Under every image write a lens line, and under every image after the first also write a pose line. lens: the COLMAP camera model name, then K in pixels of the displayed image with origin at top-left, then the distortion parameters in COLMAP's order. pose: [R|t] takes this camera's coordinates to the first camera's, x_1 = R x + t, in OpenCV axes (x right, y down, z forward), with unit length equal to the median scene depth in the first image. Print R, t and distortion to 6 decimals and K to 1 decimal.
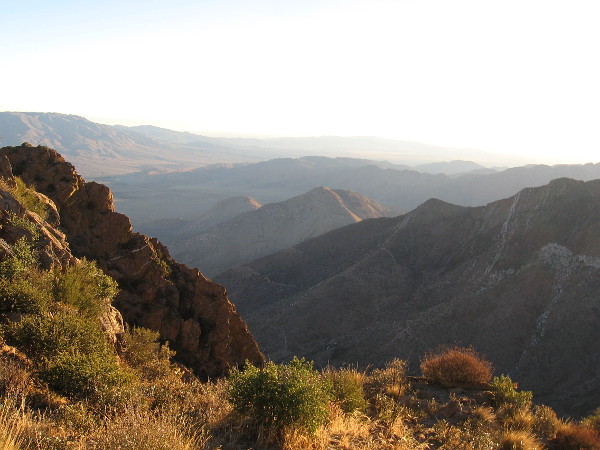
lens RADIAL K [[627.8, 0, 287.0], [0, 627.8, 223.6], [0, 0, 1]] dist [-0.121018, 0.031529]
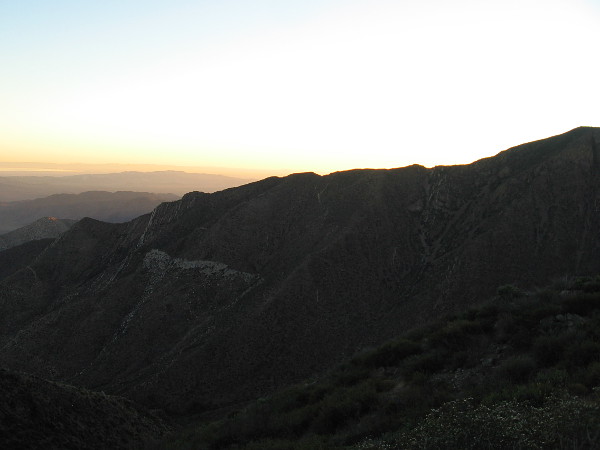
lens RADIAL K [[627.8, 0, 287.0], [0, 627.8, 223.6], [0, 0, 1]] dist [-0.121018, 0.031529]
pose [[0.956982, -0.045131, 0.286617, 0.281481], [0.061112, 0.997021, -0.047055, 0.043320], [-0.283639, 0.062546, 0.956889, -0.101006]]
